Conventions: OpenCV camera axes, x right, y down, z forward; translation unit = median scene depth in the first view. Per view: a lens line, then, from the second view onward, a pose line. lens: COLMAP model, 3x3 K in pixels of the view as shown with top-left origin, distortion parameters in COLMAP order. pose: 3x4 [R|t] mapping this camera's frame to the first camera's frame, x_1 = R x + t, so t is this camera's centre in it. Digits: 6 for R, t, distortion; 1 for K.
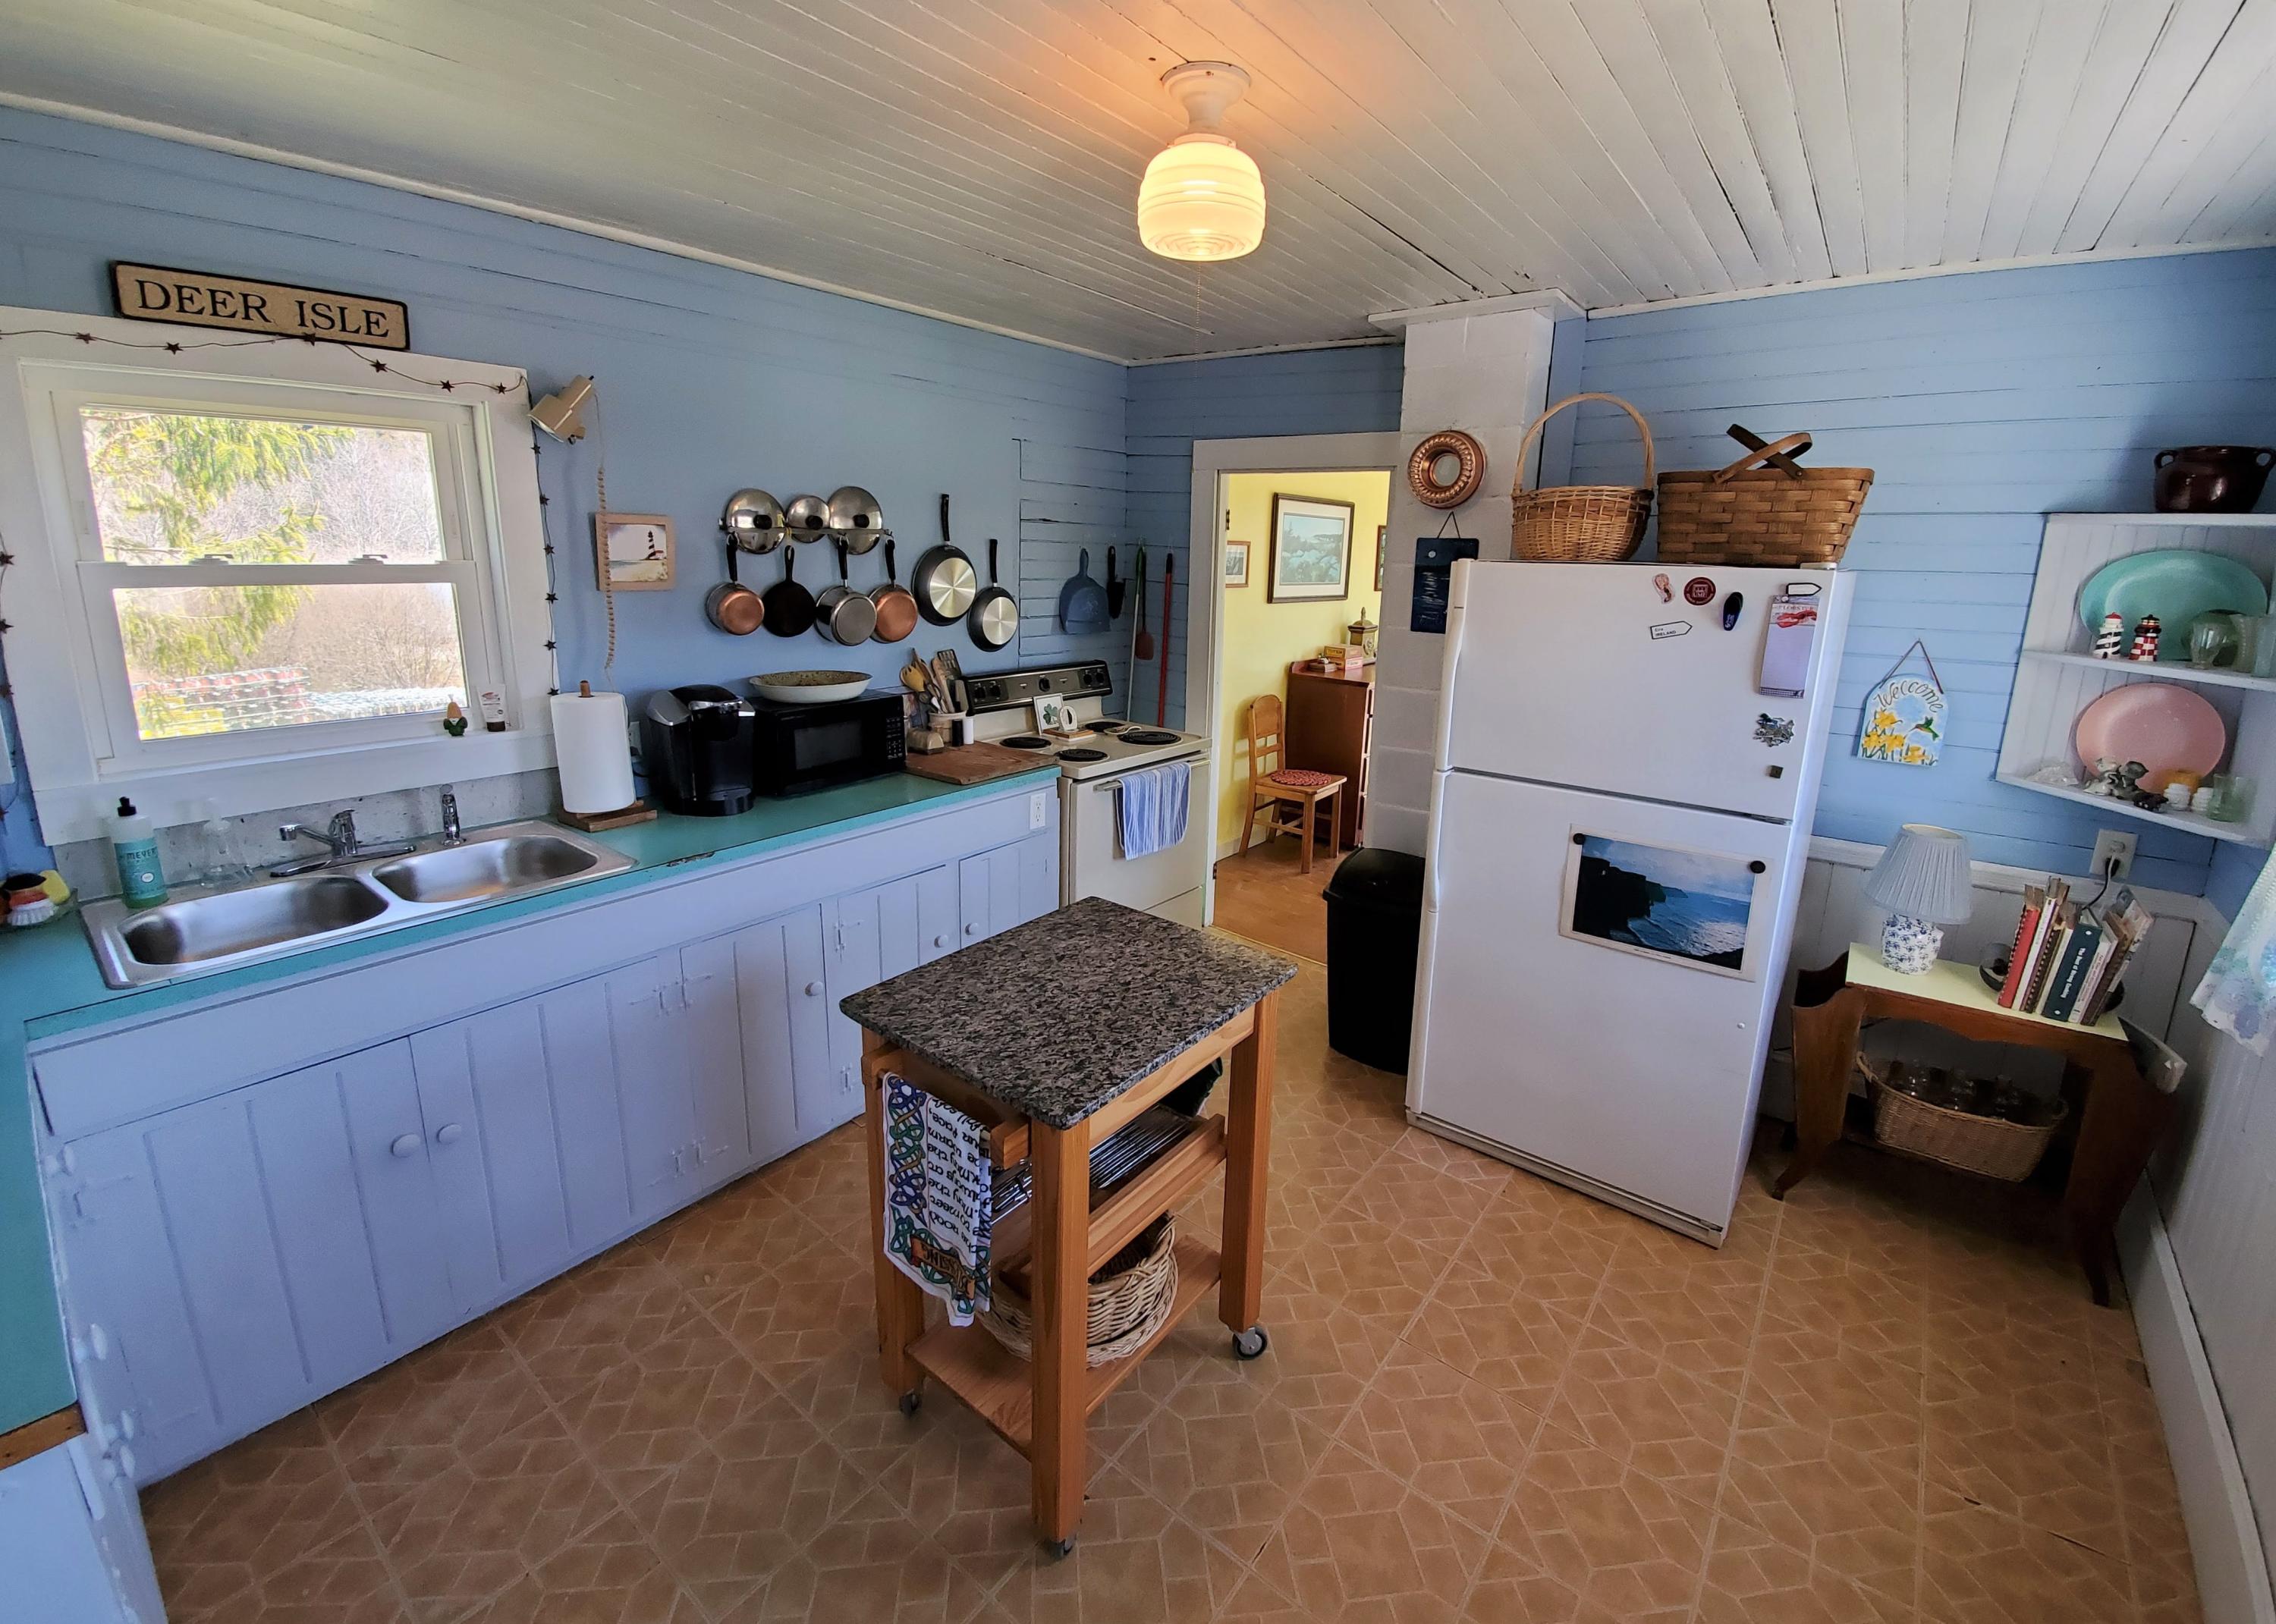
lens RADIAL K [[960.2, 0, 1193.6], [0, 960.2, 768.5], [0, 0, 1]] dist [0.011711, -0.016173]
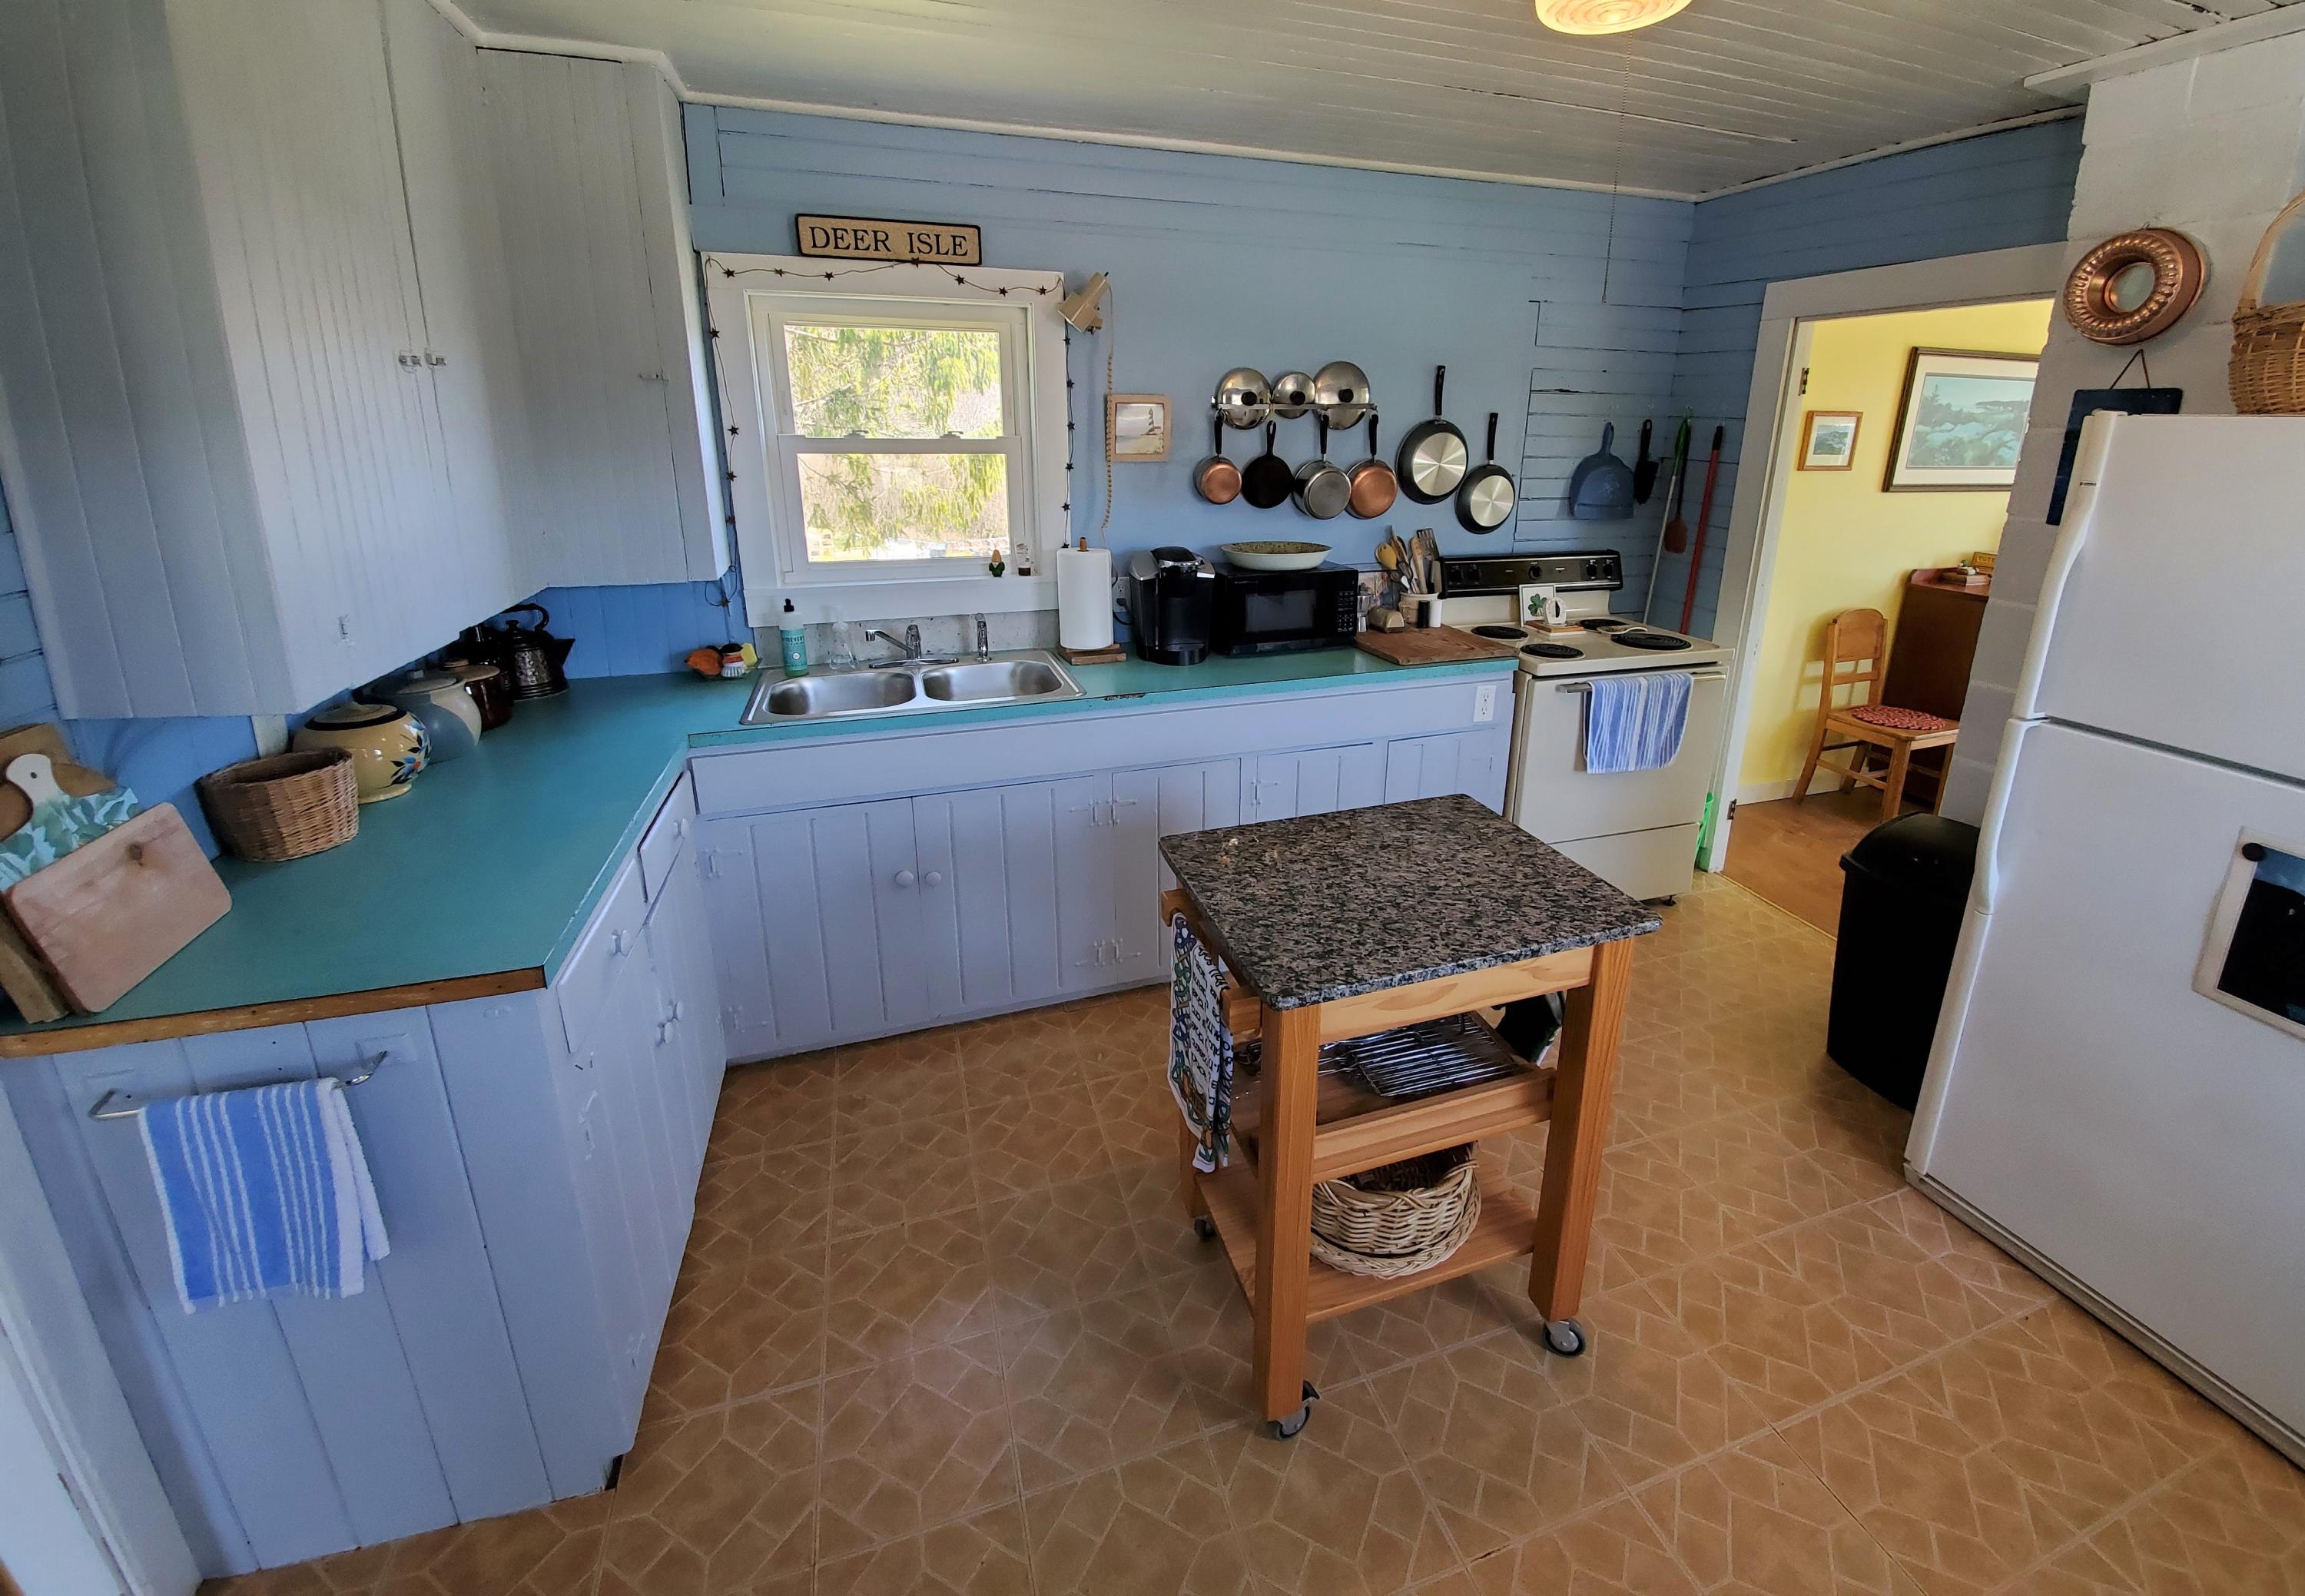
lens RADIAL K [[956.0, 0, 1226.9], [0, 956.0, 709.1], [0, 0, 1]] dist [0.009750, -0.016353]
pose [[0.825671, 0.135019, -0.547756, 0.173771], [-0.111251, 0.990840, 0.076541, 0.007545], [0.553073, -0.002259, 0.833130, 0.105728]]
